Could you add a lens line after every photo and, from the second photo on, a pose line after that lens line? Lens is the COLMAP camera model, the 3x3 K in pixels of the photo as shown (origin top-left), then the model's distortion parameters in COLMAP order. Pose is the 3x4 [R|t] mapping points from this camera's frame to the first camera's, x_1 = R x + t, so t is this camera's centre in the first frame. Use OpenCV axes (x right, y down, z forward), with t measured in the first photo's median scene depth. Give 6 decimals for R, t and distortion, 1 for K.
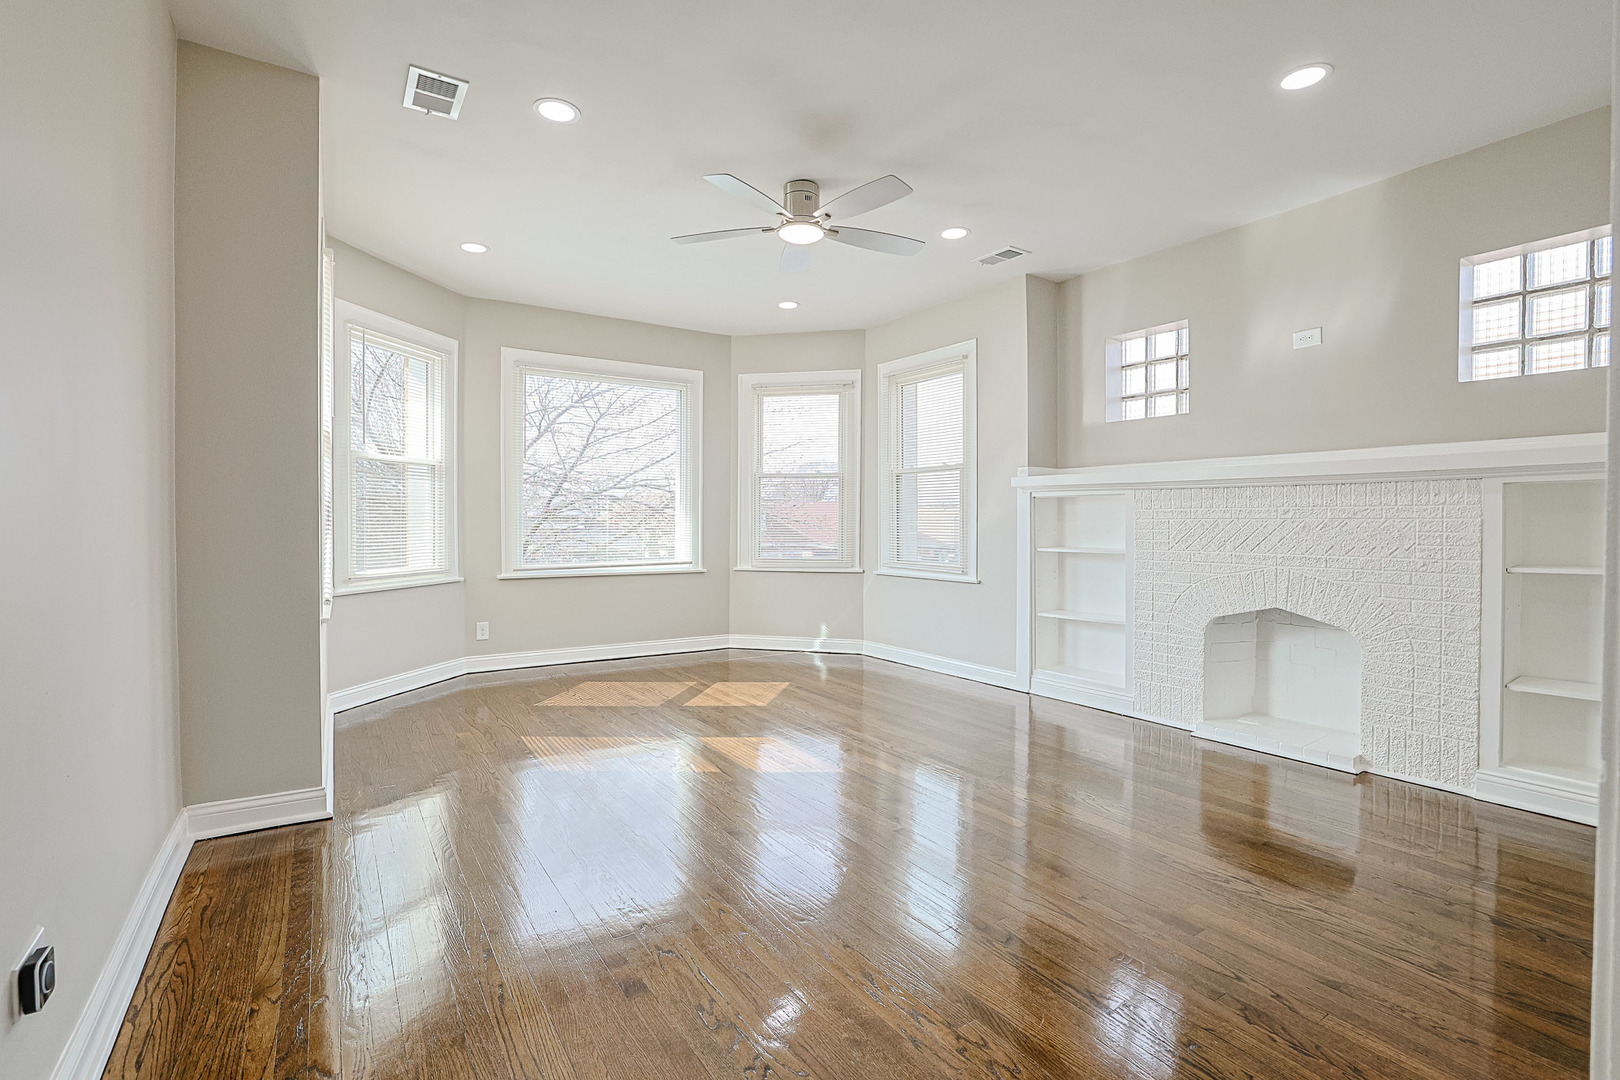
lens RADIAL K [[735.3, 0, 802.6], [0, 735.3, 538.4], [0, 0, 1]] dist [-0.049547, 0.017812]
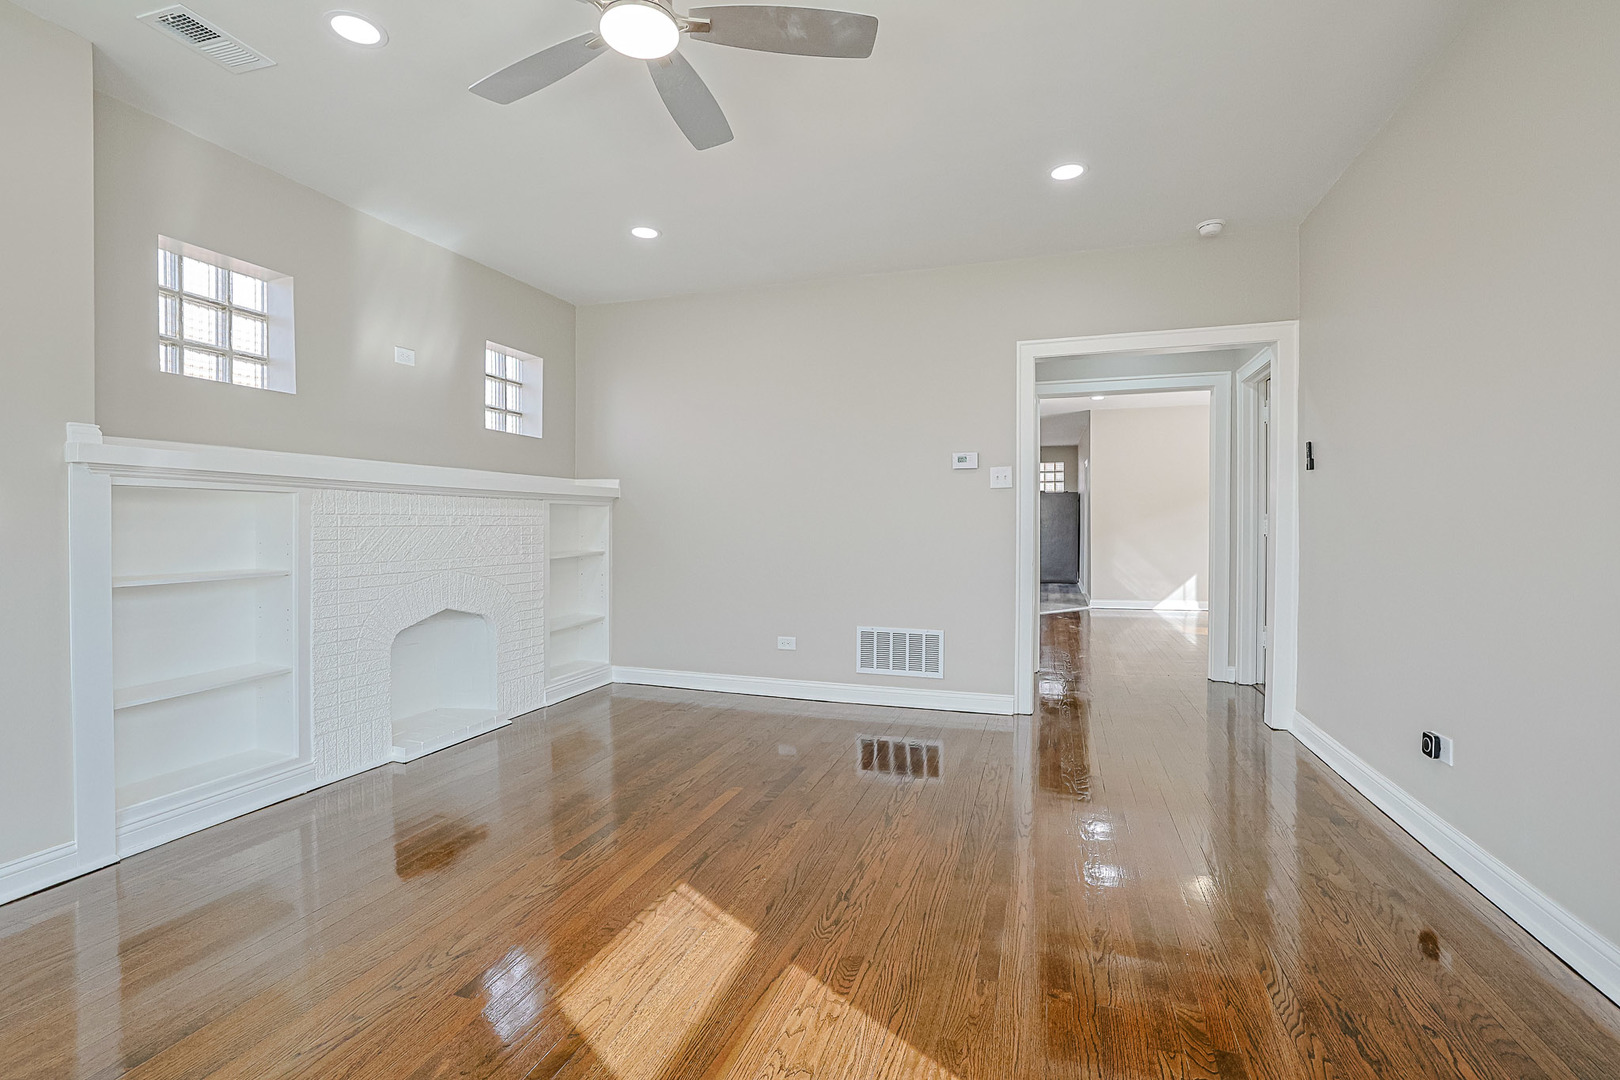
lens RADIAL K [[735.3, 0, 802.6], [0, 735.3, 538.4], [0, 0, 1]] dist [-0.049547, 0.017812]
pose [[-0.610847, -0.006917, 0.791718, -0.287977], [0.026500, 0.999223, 0.029176, -0.014472], [-0.791305, 0.038802, -0.610189, 0.673475]]
